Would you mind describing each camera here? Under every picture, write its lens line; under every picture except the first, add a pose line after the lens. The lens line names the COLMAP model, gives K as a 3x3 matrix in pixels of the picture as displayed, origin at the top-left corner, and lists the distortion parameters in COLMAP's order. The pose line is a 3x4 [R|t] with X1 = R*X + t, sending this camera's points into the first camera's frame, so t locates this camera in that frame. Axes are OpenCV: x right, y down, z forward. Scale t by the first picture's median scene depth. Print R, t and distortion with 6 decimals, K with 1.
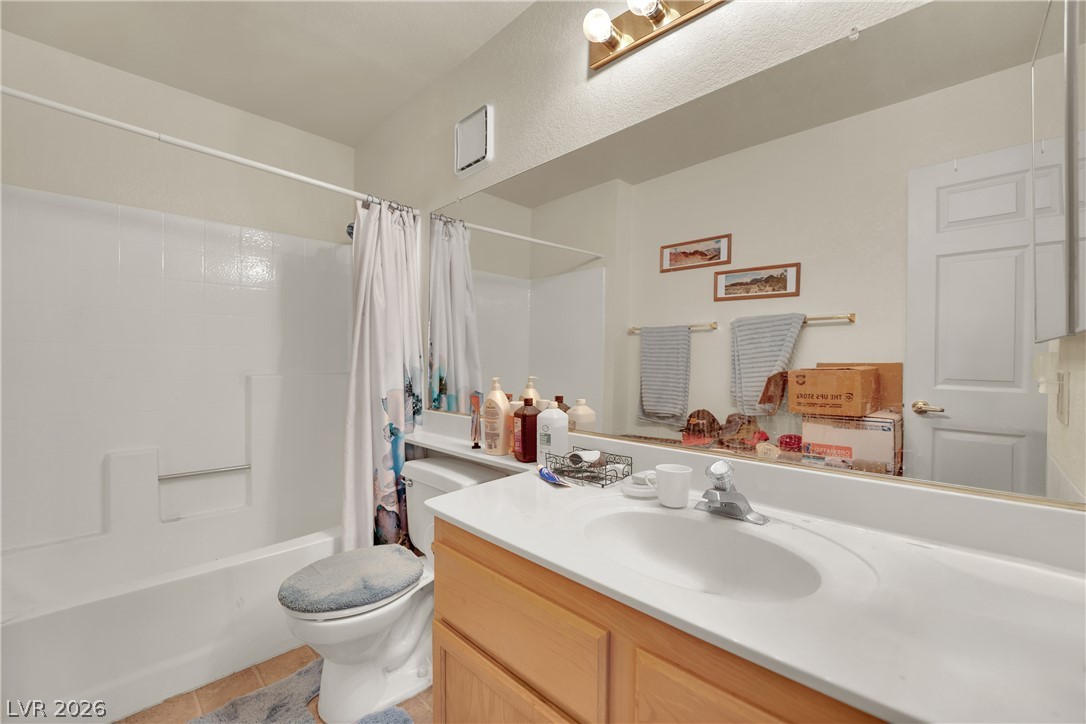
lens RADIAL K [[449.5, 0, 542.6], [0, 449.5, 363.2], [0, 0, 1]] dist [-0.019103, 0.000634]
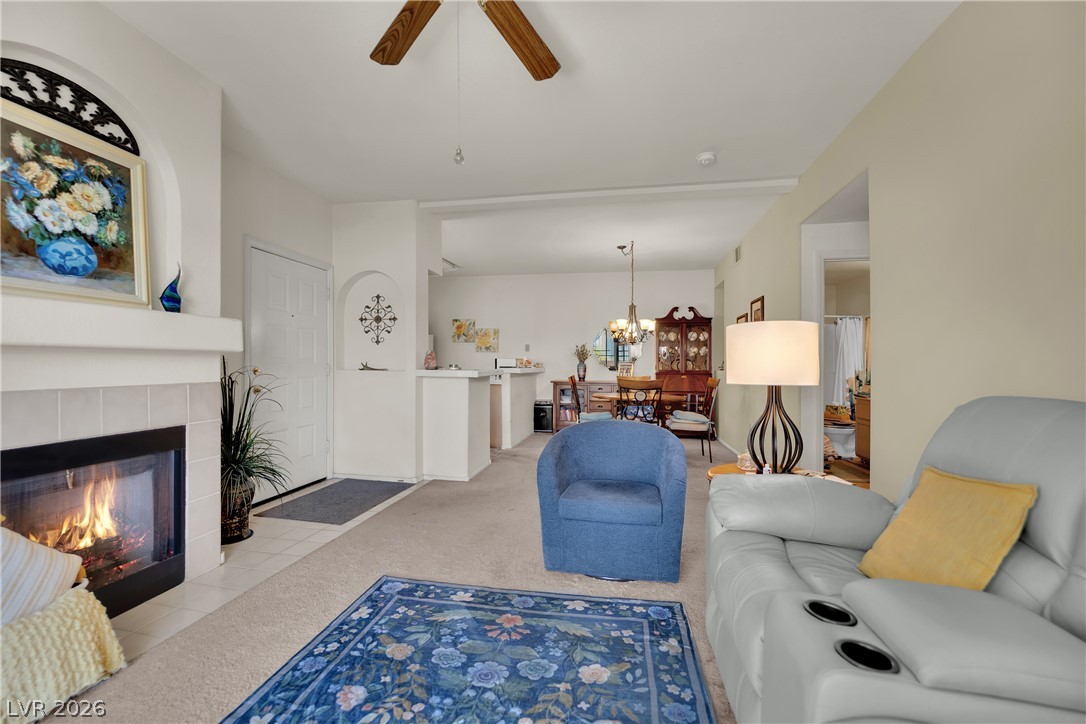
lens RADIAL K [[449.5, 0, 550.2], [0, 449.5, 360.3], [0, 0, 1]] dist [-0.019103, 0.000634]
pose [[0.526701, -0.008260, -0.850010, 1.172835], [-0.009792, 0.999827, -0.015784, 0.008832], [0.849994, 0.016637, 0.526529, -2.353919]]
